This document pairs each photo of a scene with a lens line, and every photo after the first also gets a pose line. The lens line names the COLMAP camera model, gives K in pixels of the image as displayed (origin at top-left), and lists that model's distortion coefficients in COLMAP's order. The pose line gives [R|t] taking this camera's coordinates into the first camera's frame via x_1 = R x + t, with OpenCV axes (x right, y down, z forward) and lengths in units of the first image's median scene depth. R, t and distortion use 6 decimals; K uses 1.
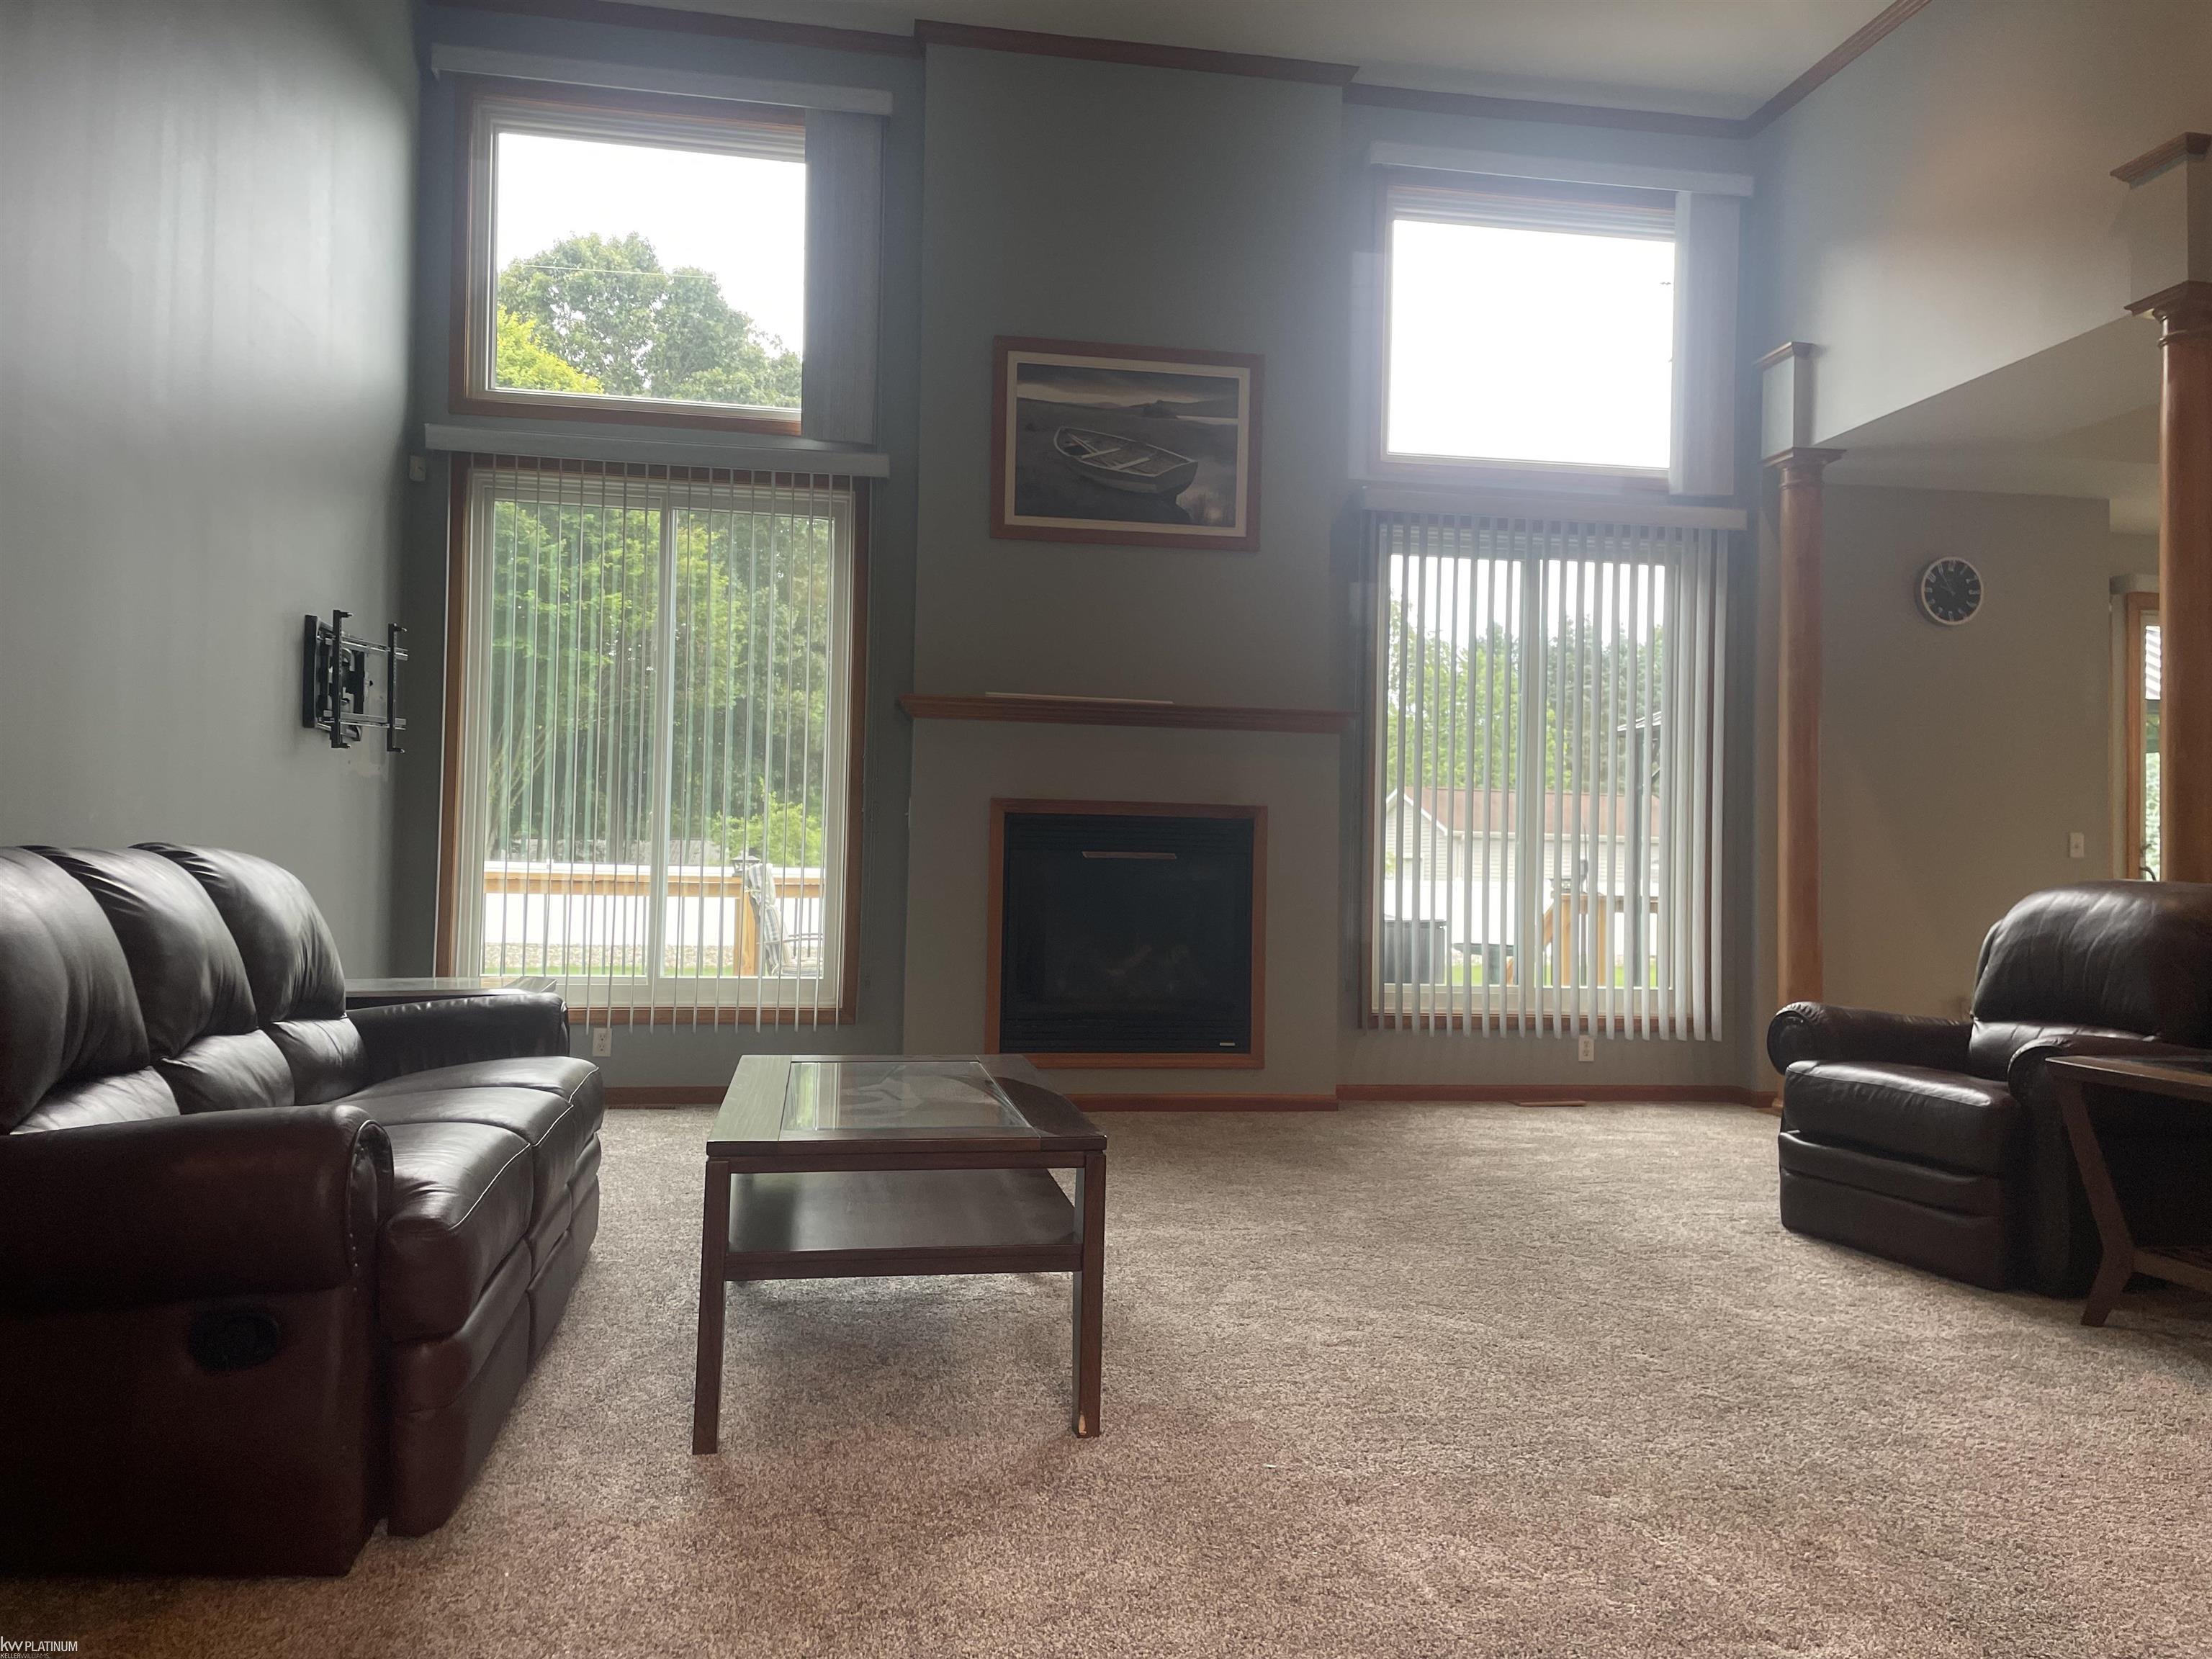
lens RADIAL K [[1670.9, 0, 1104.8], [0, 1670.9, 826.5], [0, 0, 1]] dist [0.095773, -0.118265]
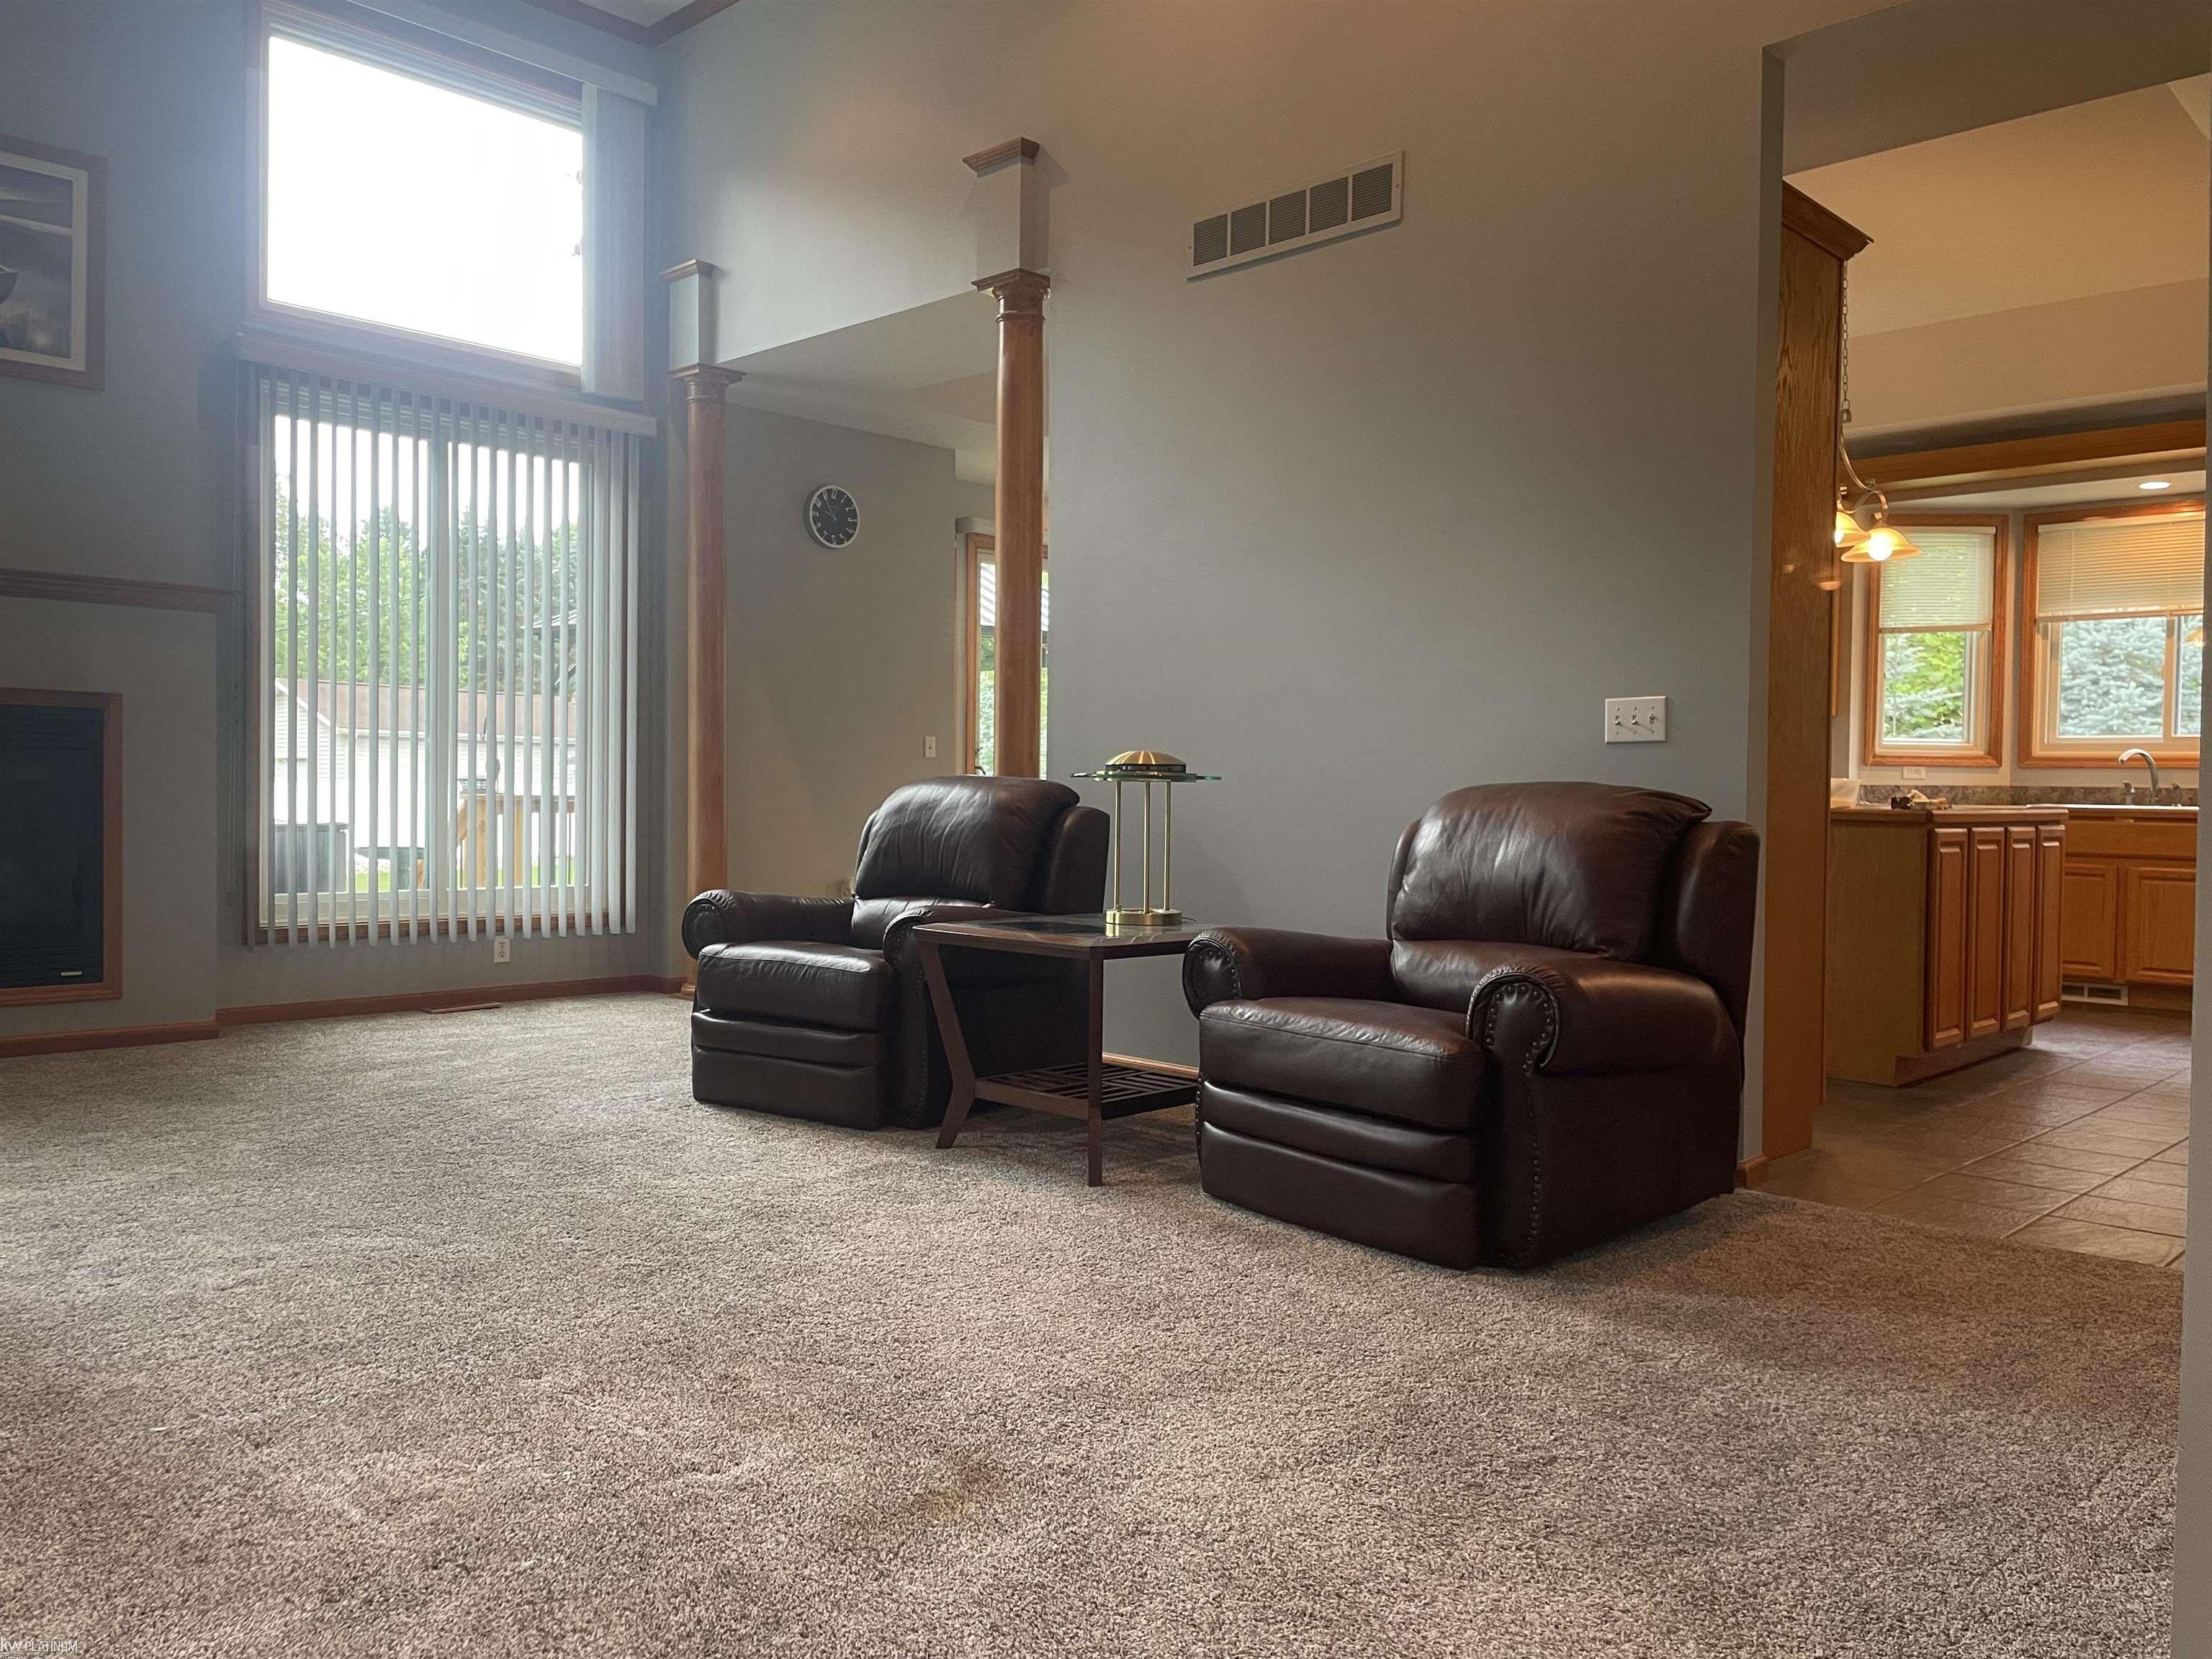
lens RADIAL K [[1670.9, 0, 1099.8], [0, 1670.9, 827.1], [0, 0, 1]] dist [0.095773, -0.118265]
pose [[0.811113, -0.020519, 0.584530, -0.008131], [-0.013793, 0.998435, 0.054188, 0.002037], [-0.584727, -0.052015, 0.809561, -0.001468]]
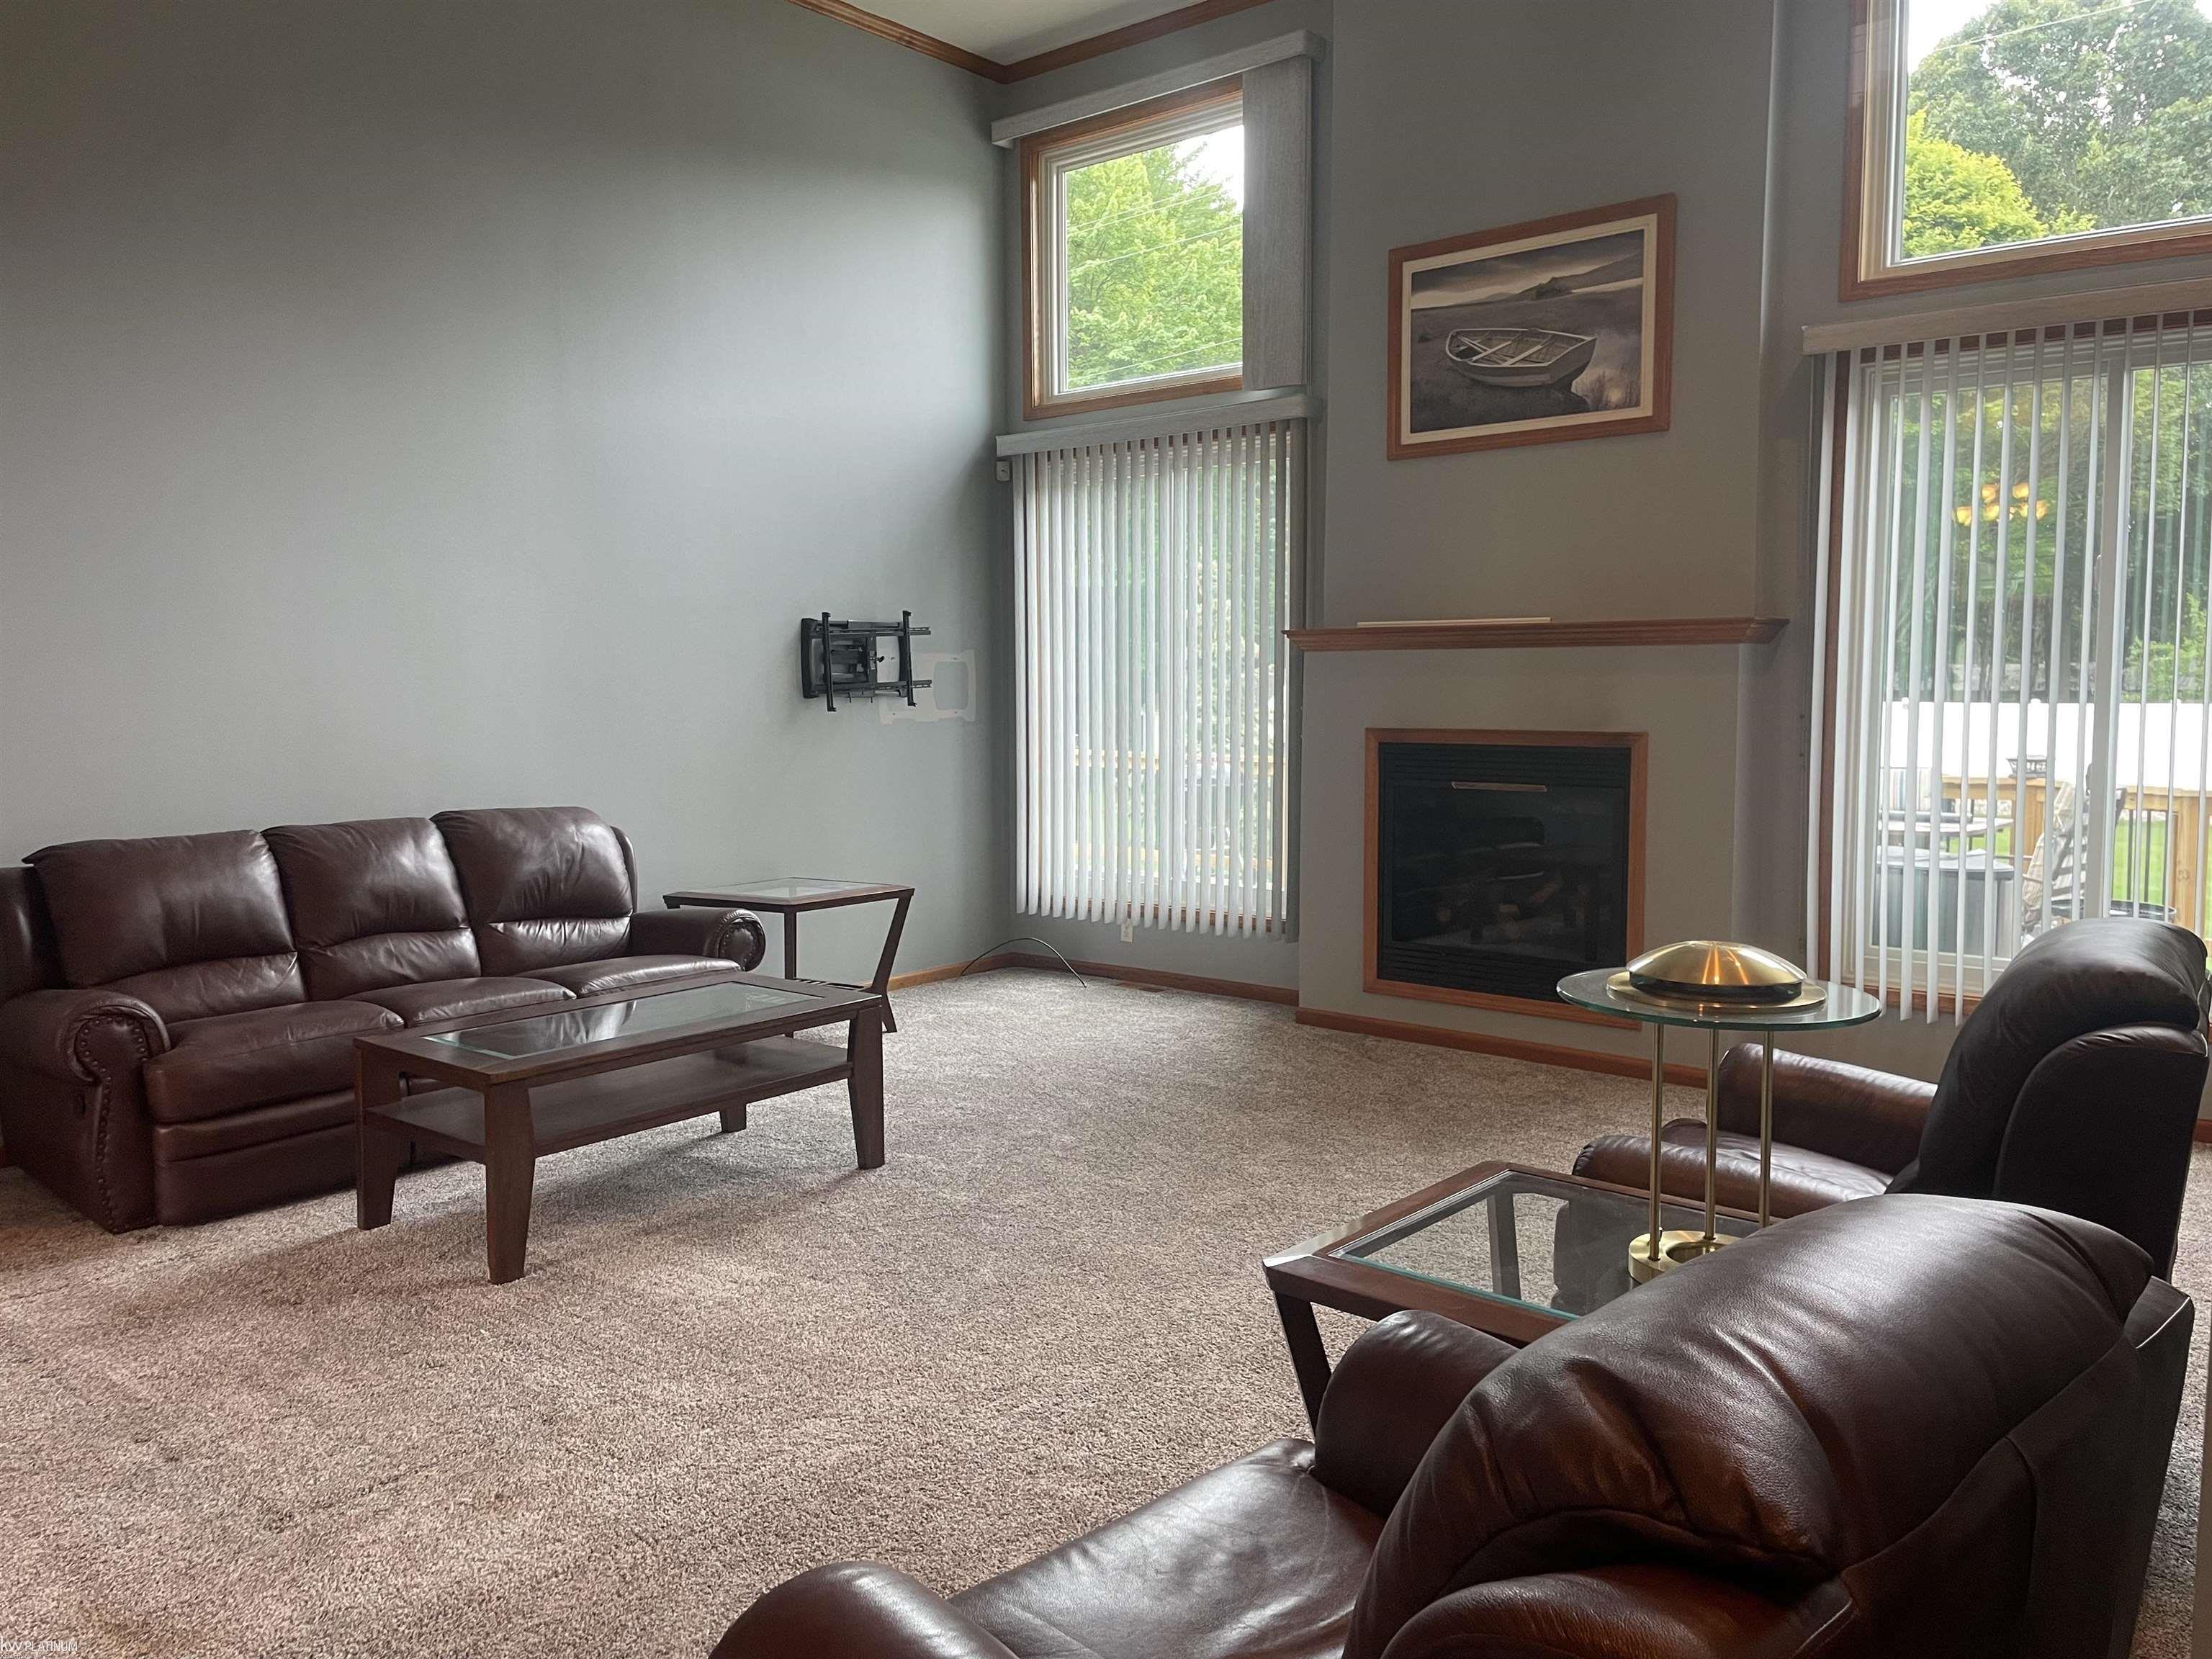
lens RADIAL K [[1670.9, 0, 1107.9], [0, 1670.9, 814.9], [0, 0, 1]] dist [0.095773, -0.118265]
pose [[0.645514, 0.038267, -0.762789, 0.632904], [0.037089, 0.995995, 0.081352, -0.055024], [0.762848, -0.080805, 0.641509, 0.237384]]
